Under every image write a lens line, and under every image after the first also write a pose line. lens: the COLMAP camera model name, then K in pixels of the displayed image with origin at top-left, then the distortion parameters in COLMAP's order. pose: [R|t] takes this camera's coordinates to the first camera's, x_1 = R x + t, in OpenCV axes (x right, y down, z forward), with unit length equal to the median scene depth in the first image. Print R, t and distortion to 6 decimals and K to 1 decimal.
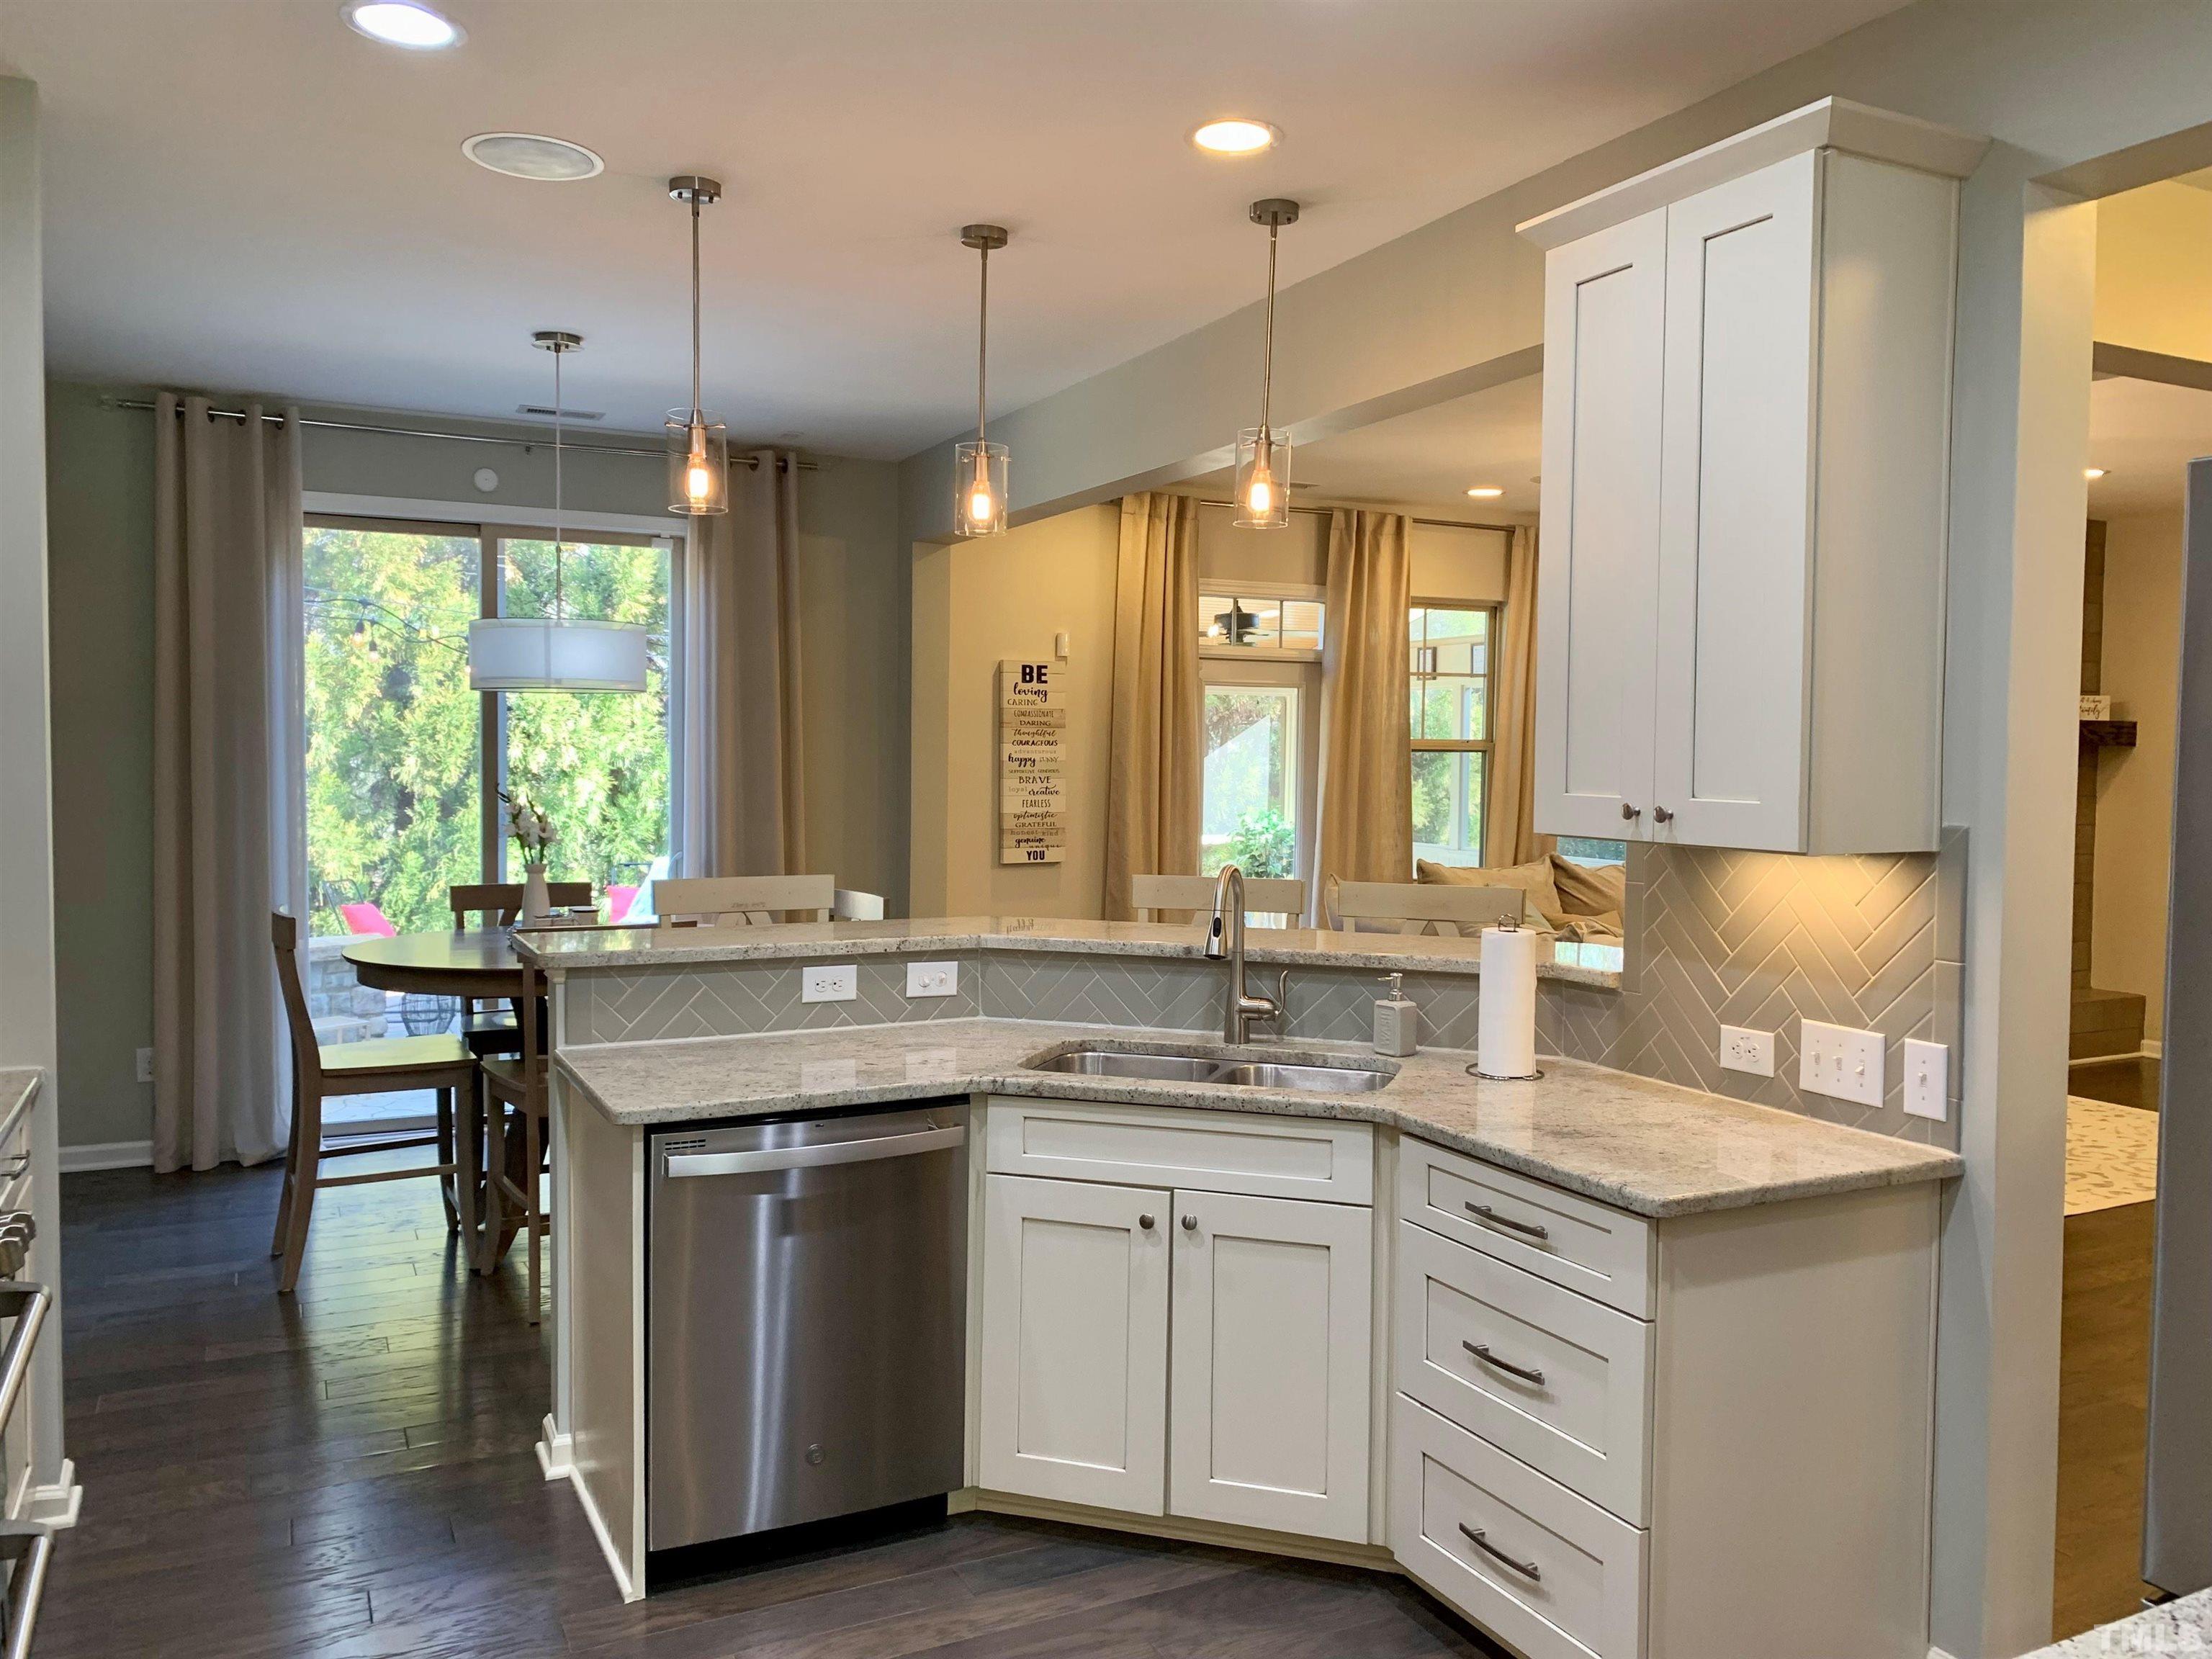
lens RADIAL K [[1662.9, 0, 1107.3], [0, 1662.9, 818.8], [0, 0, 1]] dist [0.138040, -0.241620]
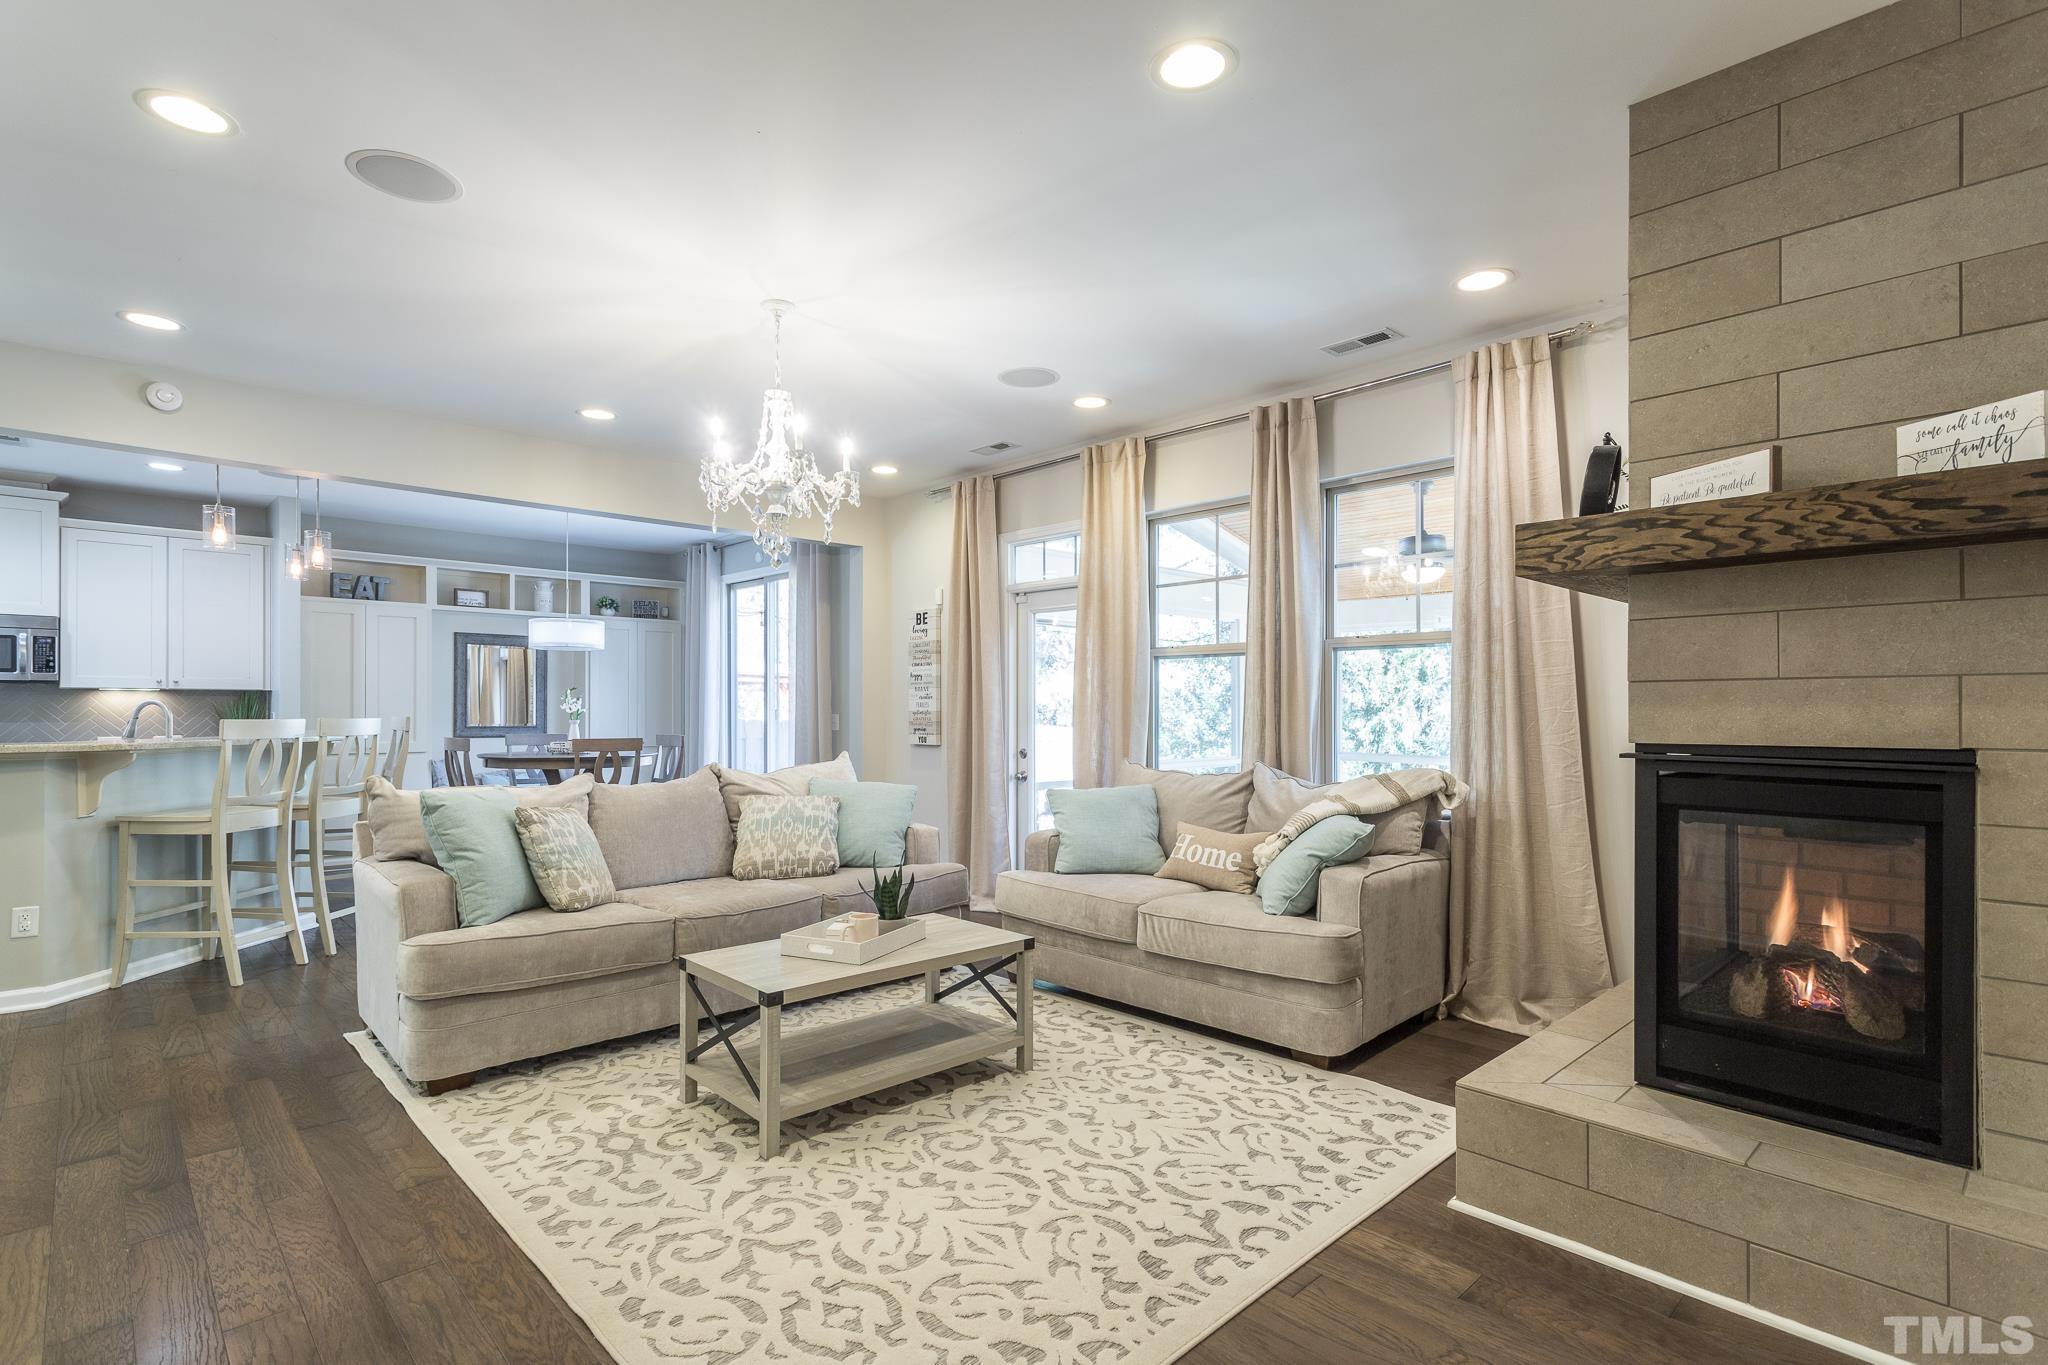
lens RADIAL K [[985.9, 0, 1023.8], [0, 985.9, 691.0], [0, 0, 1]] dist [0.009843, -0.000134]
pose [[0.287445, -0.024318, -0.957488, 1.776199], [-0.039646, 0.998519, -0.037262, 0.016722], [0.956976, 0.048671, 0.286055, 1.782592]]
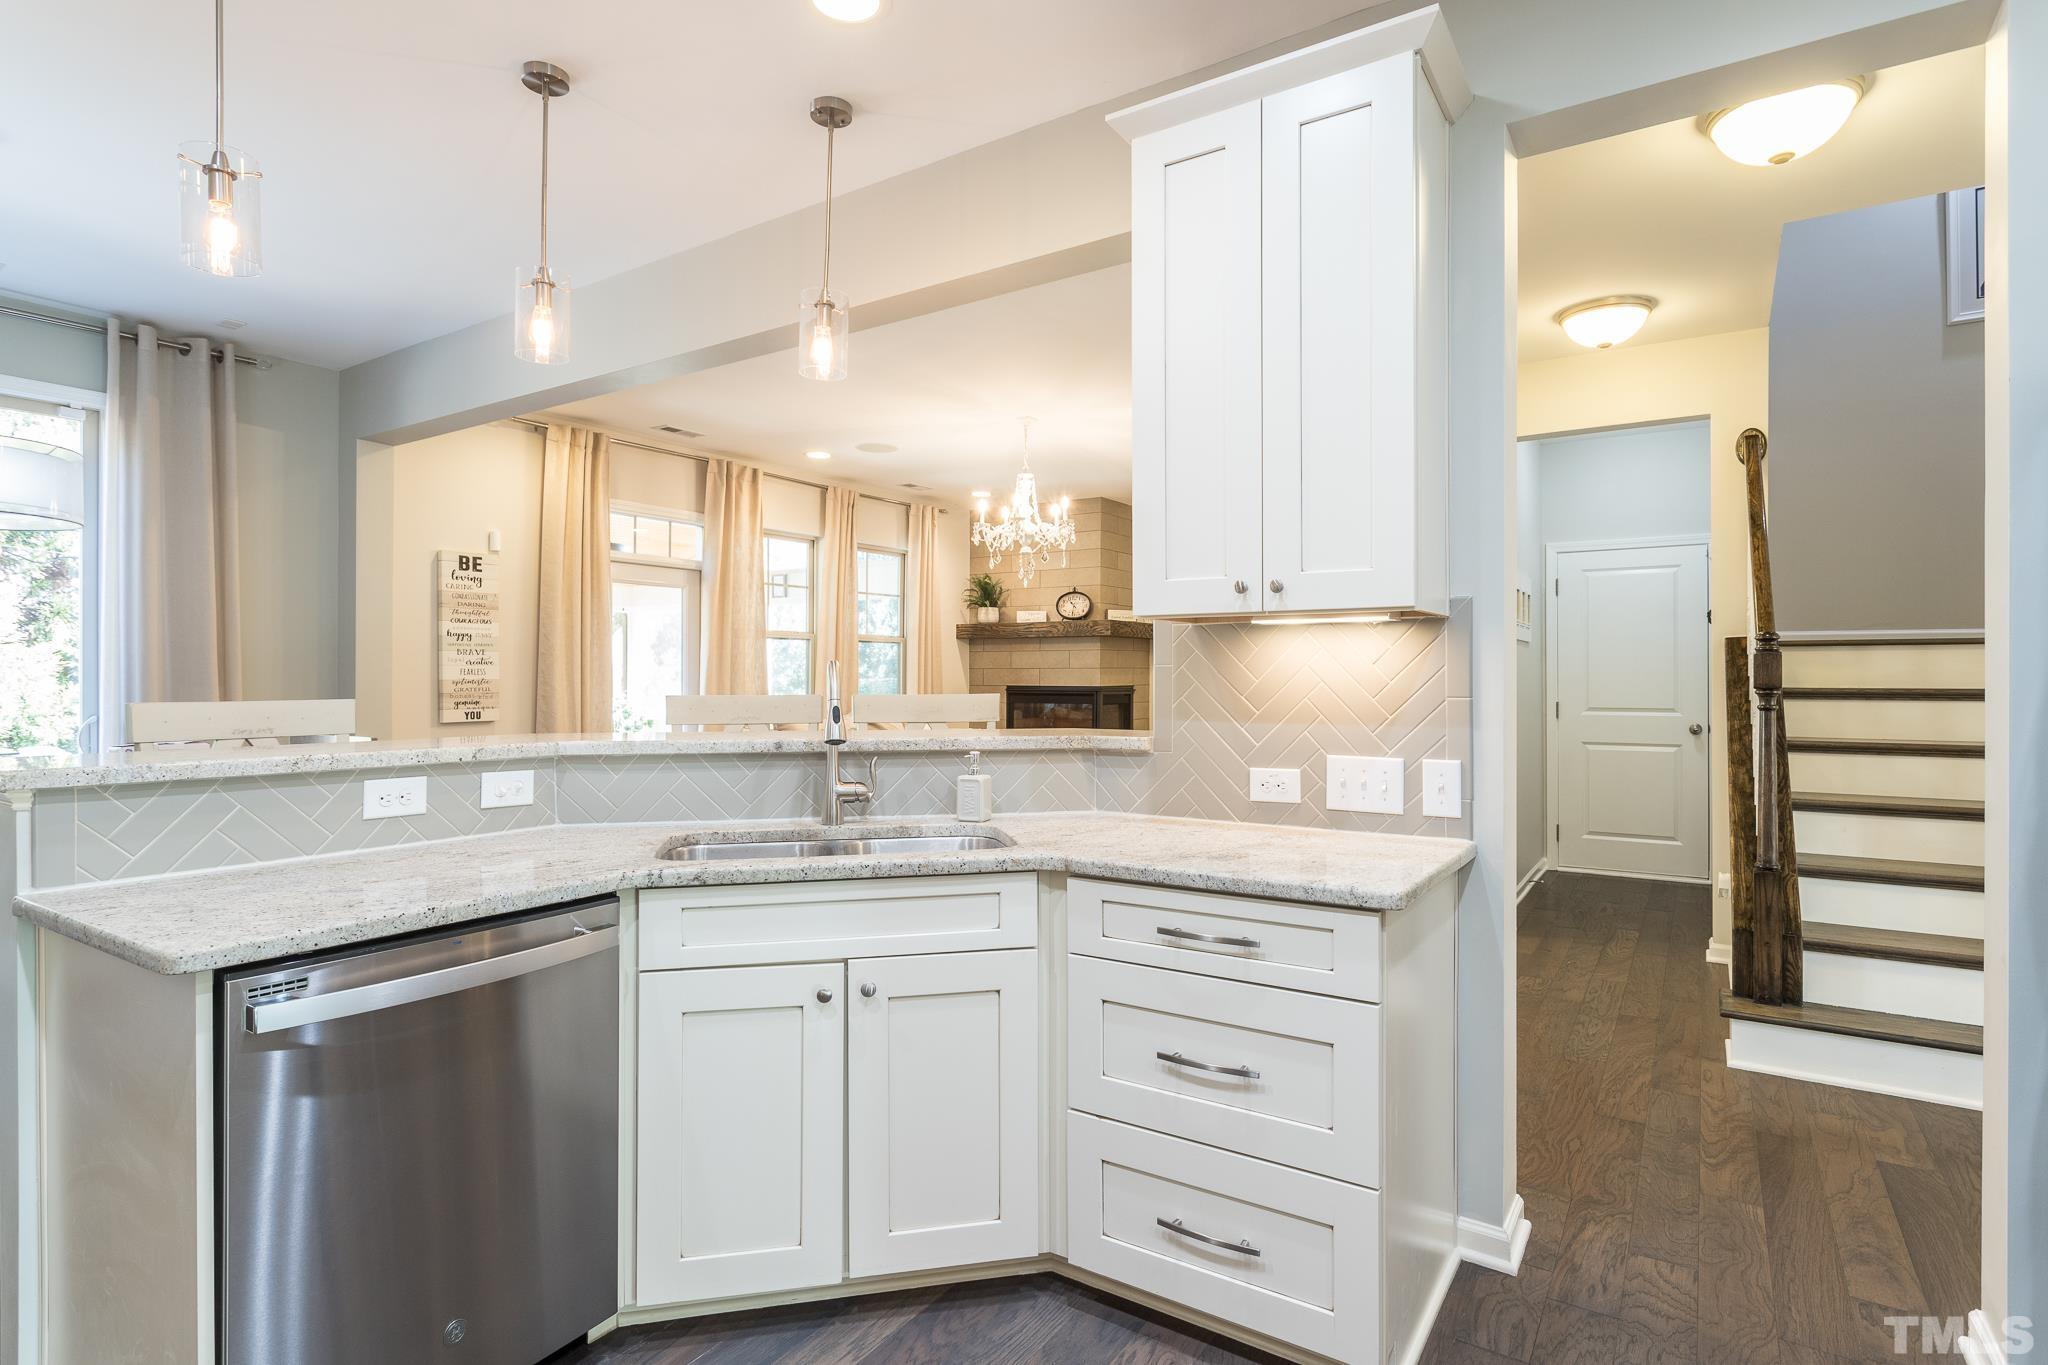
lens RADIAL K [[1045.5, 0, 1024.4], [0, 1045.5, 675.6], [0, 0, 1]] dist [-0.000191, -0.000276]
pose [[0.867331, -0.008149, 0.497665, -0.155463], [0.027851, 0.999094, -0.032178, 0.061127], [-0.496952, 0.041769, 0.866772, 0.329612]]
